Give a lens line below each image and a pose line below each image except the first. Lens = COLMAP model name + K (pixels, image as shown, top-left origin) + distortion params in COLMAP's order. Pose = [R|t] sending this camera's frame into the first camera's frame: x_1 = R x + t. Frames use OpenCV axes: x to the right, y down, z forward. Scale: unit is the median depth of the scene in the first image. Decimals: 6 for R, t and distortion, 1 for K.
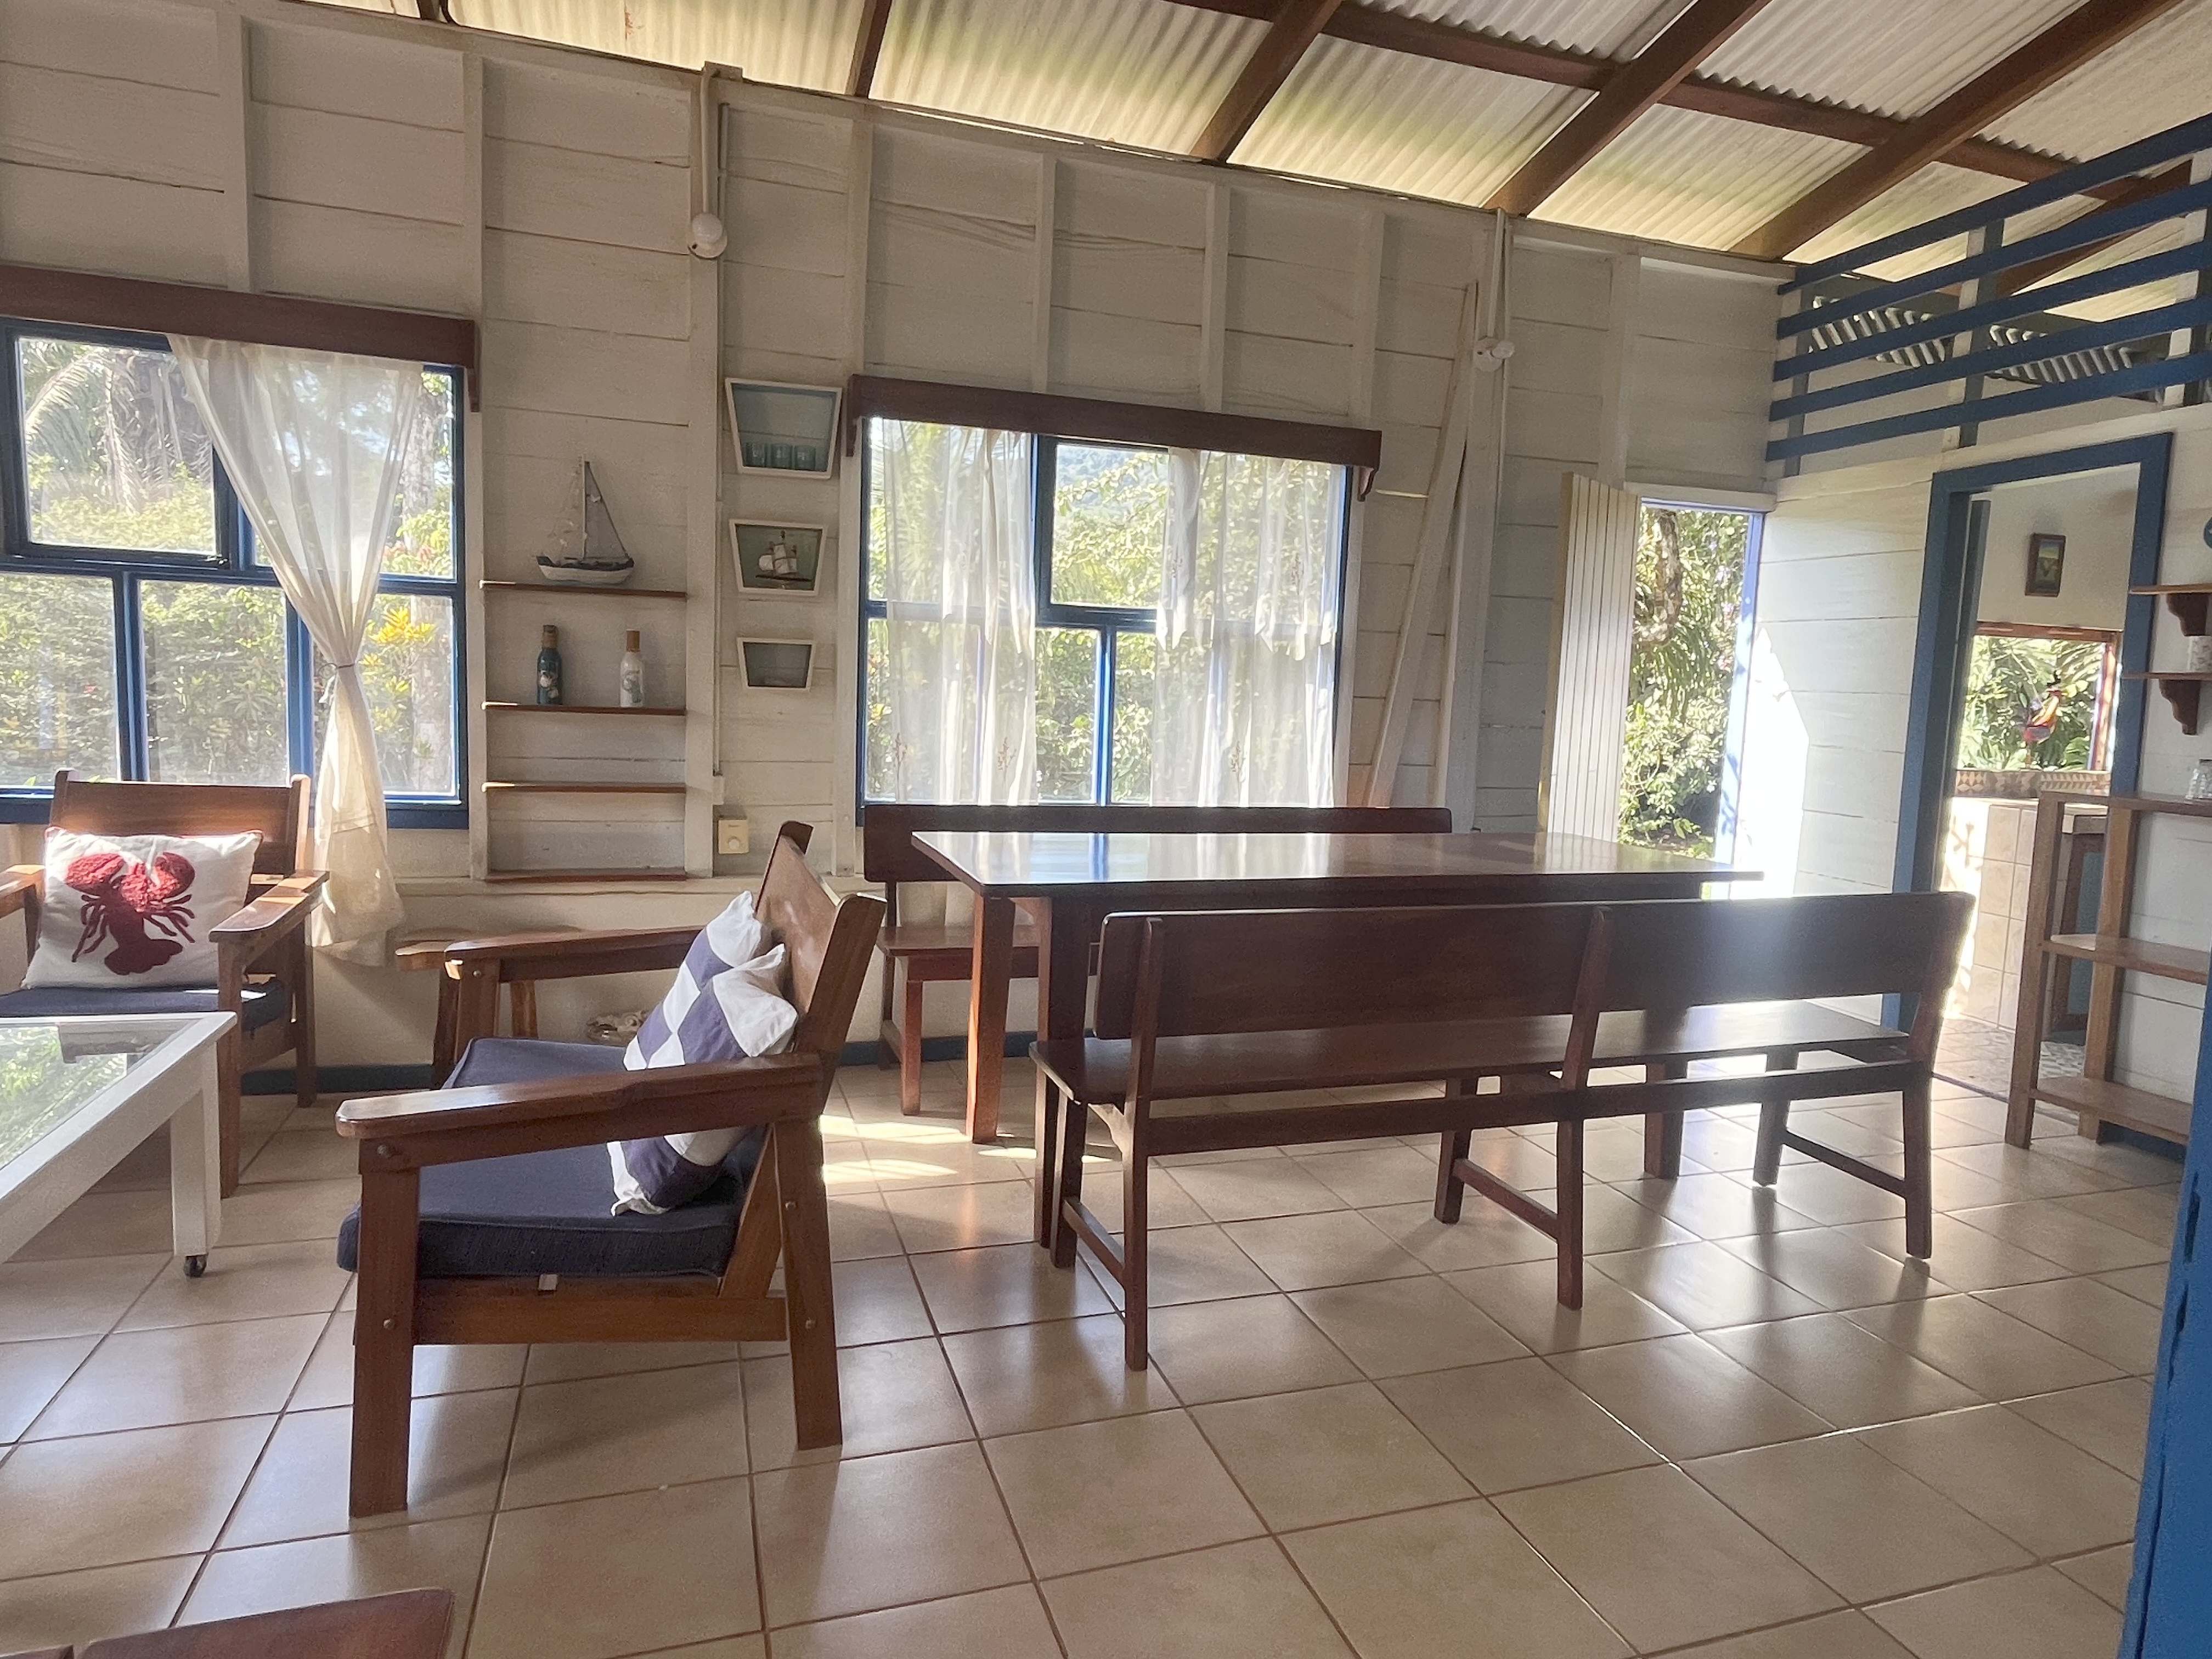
lens RADIAL K [[1319.3, 0, 1106.0], [0, 1319.3, 829.5], [0, 0, 1]] dist [-0.000934, 0.000246]
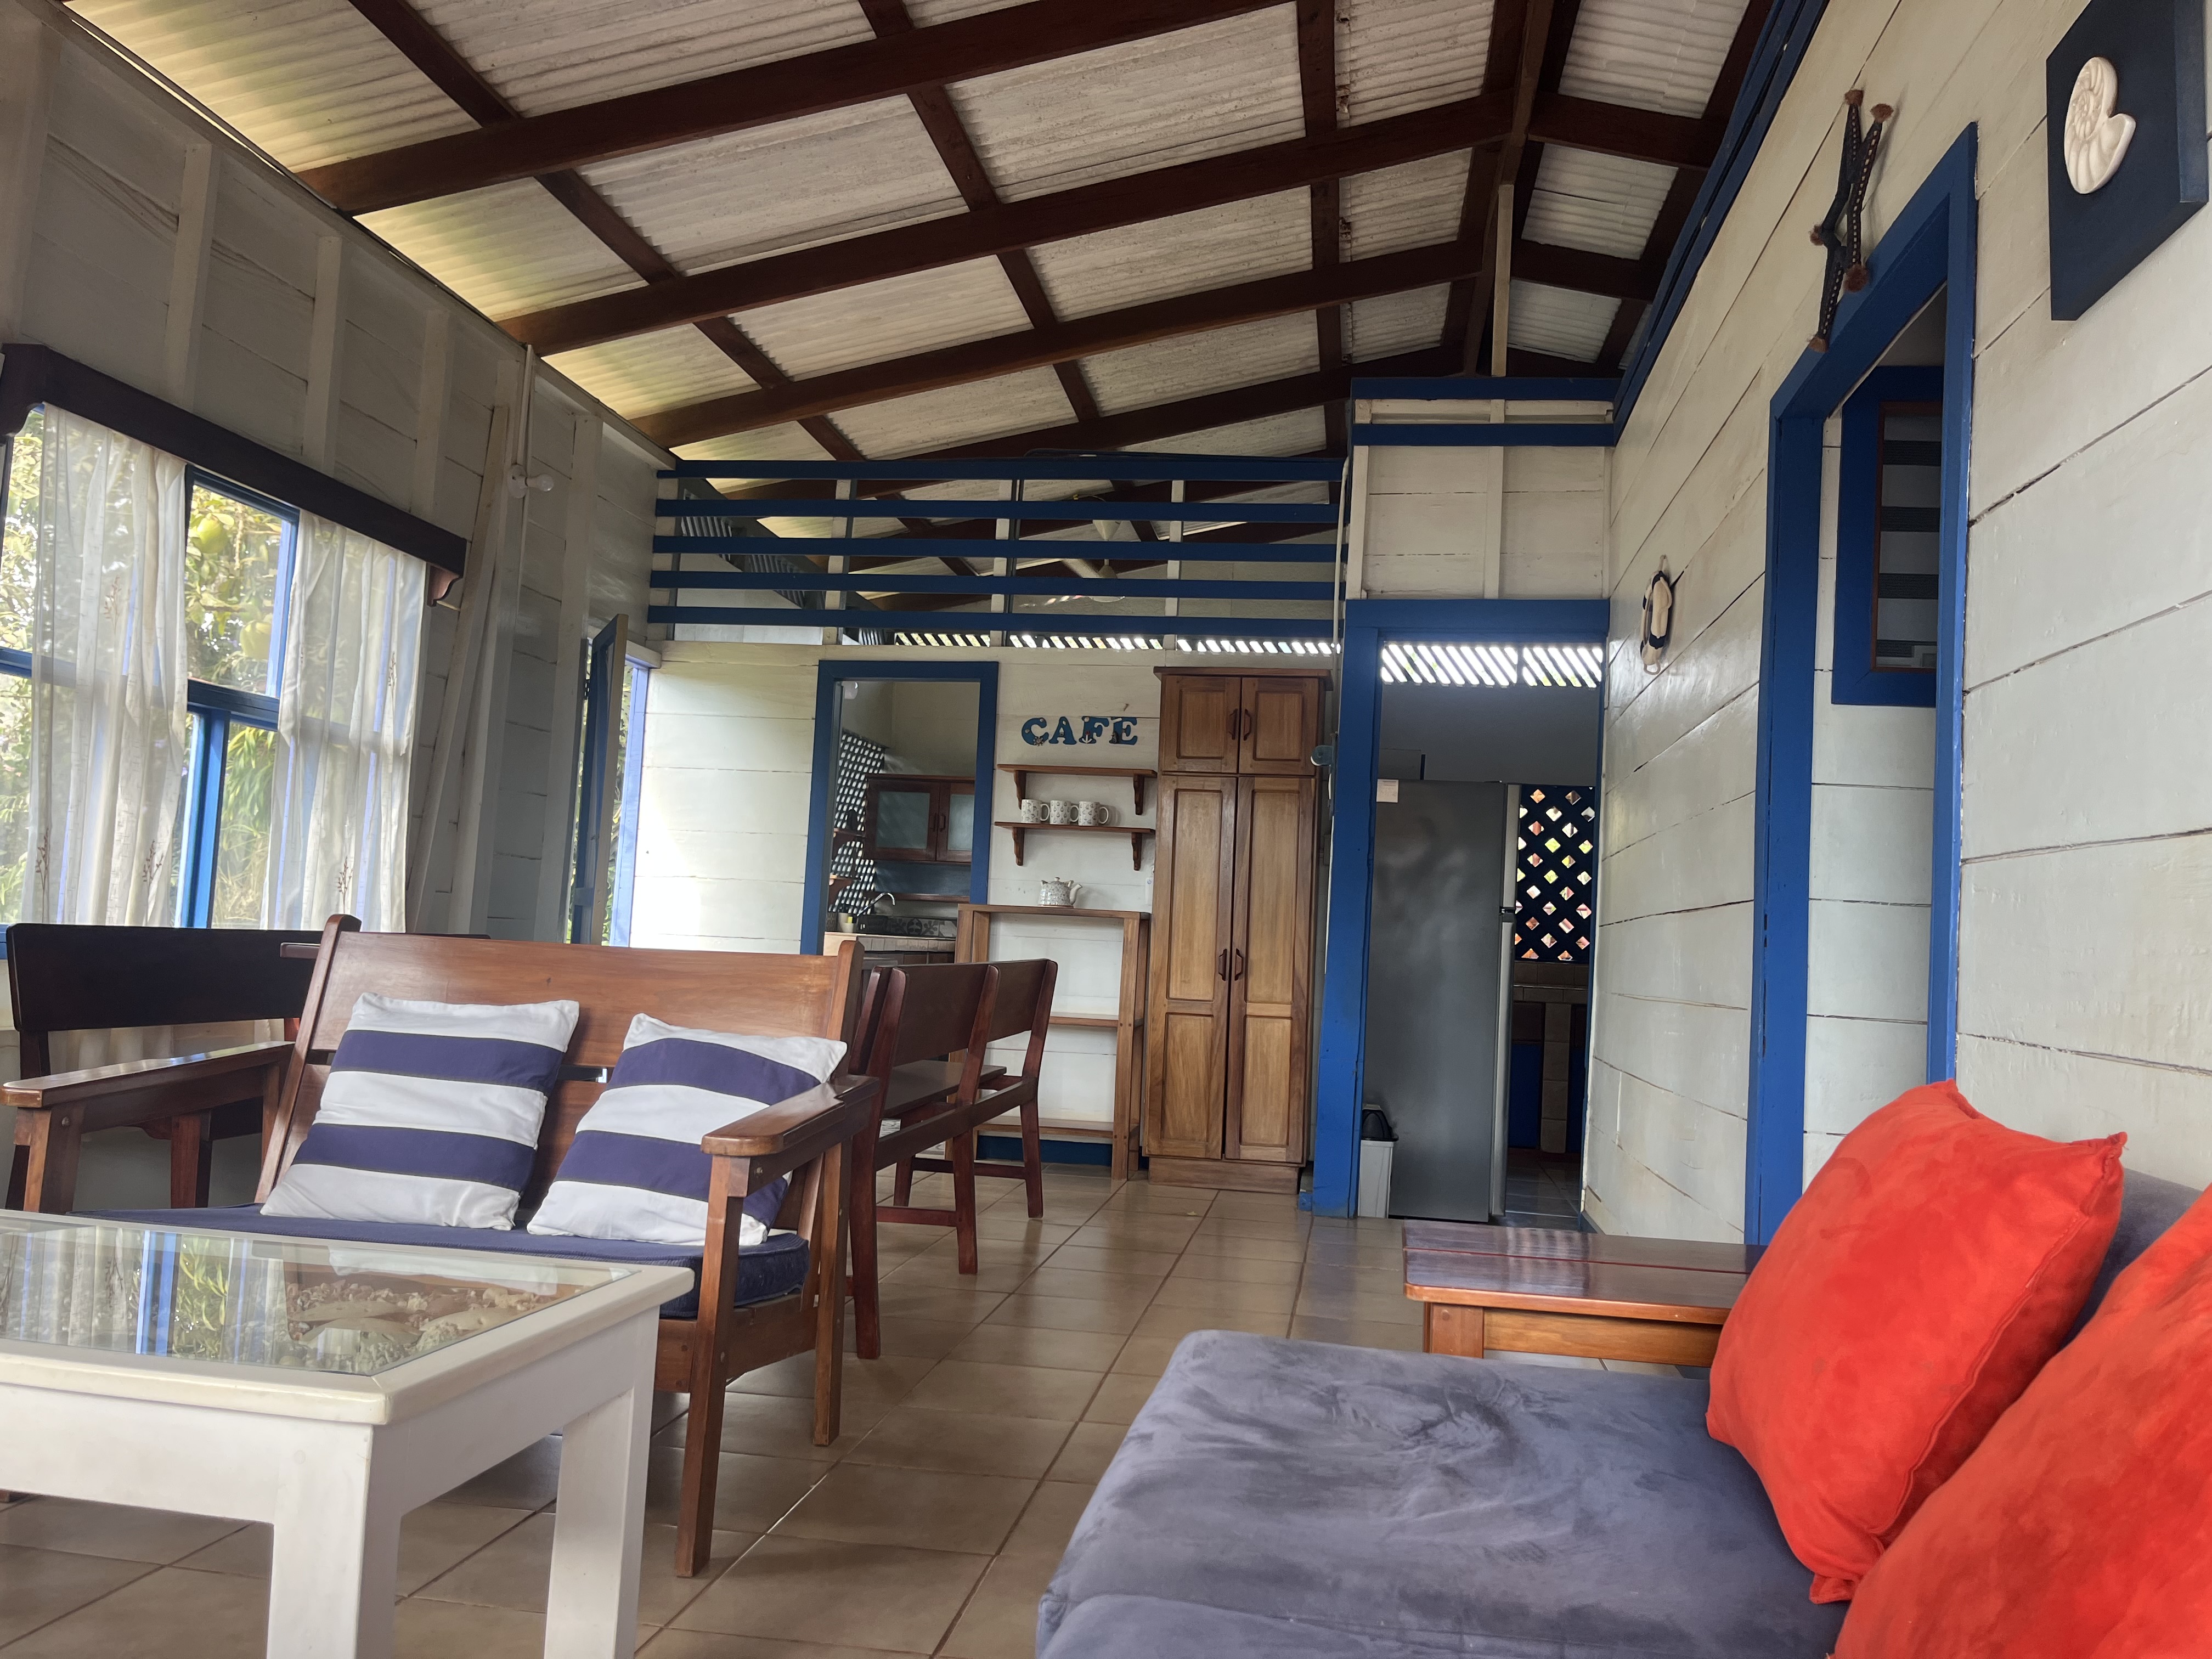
lens RADIAL K [[1675.4, 0, 1106.0], [0, 1675.4, 829.5], [0, 0, 1]] dist [-0.004432, -0.006015]
pose [[0.458877, 0.043940, 0.887413, -0.642533], [0.070659, 0.993808, -0.085745, 0.044942], [-0.885686, 0.102051, 0.452931, 0.058238]]
